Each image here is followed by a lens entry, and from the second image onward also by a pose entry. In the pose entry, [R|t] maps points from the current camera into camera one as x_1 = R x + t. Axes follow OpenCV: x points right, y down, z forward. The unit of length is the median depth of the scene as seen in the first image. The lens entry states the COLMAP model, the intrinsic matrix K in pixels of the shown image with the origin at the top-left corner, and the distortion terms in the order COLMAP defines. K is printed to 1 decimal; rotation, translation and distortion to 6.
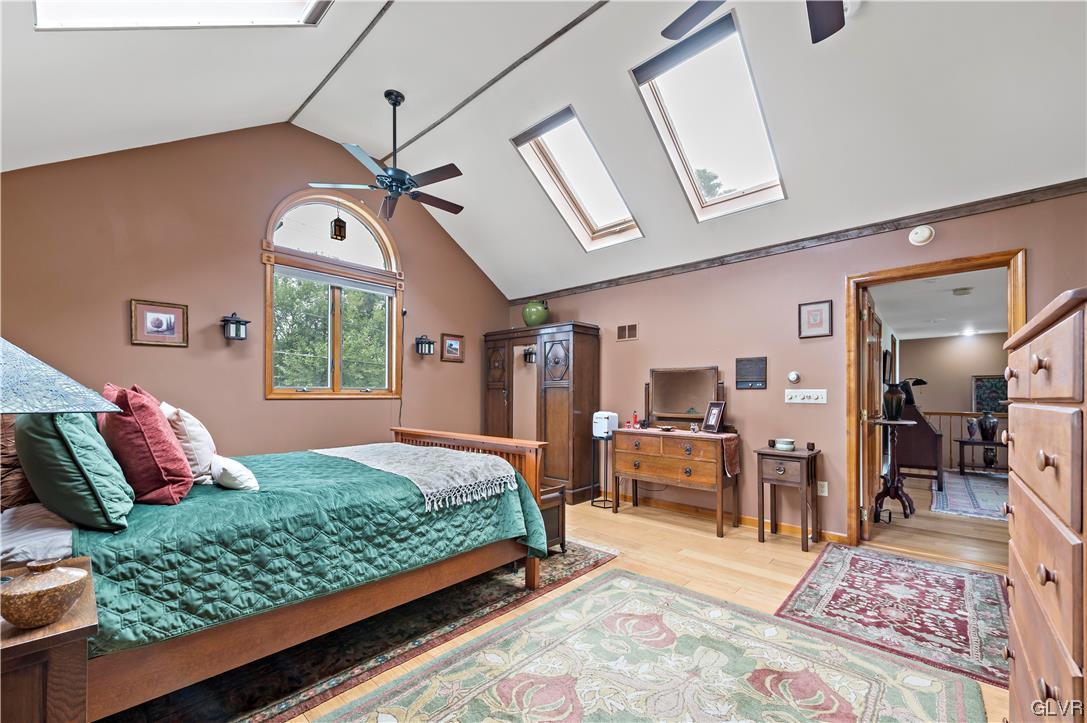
lens RADIAL K [[429.1, 0, 553.5], [0, 429.1, 395.4], [0, 0, 1]] dist [0.009691, -0.002818]
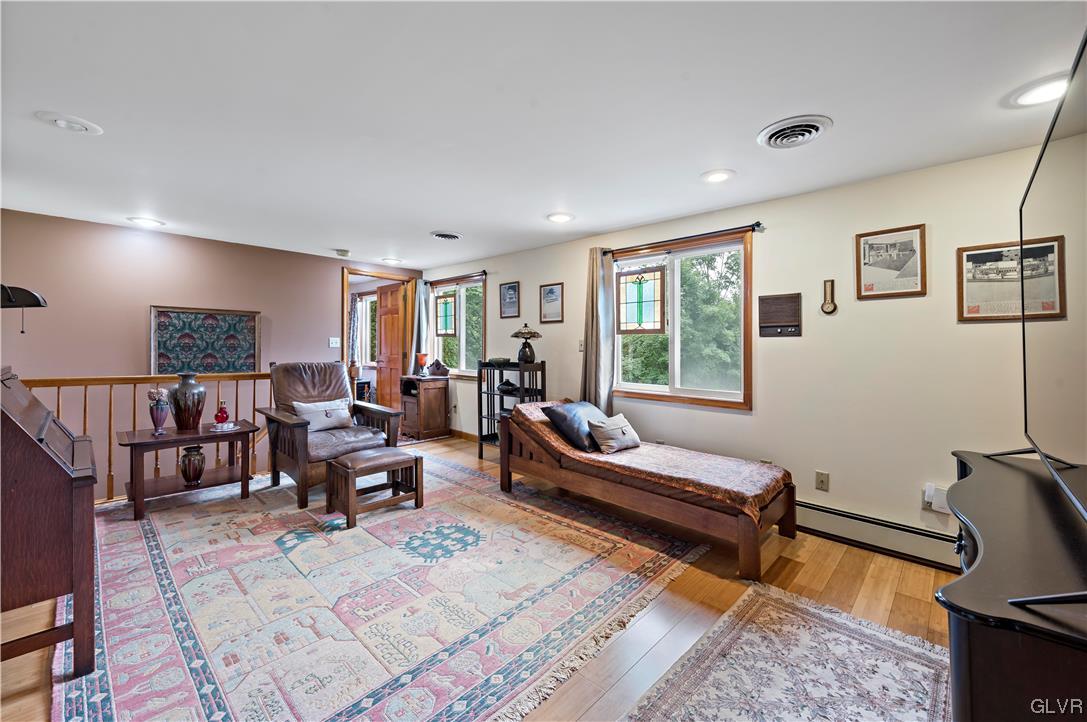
lens RADIAL K [[429.1, 0, 564.2], [0, 429.1, 347.6], [0, 0, 1]] dist [0.009691, -0.002818]
pose [[0.002316, -0.002212, 0.999995, 0.468181], [-0.012092, 0.999924, 0.002240, 0.000209], [-0.999924, -0.012097, 0.002289, 0.524637]]
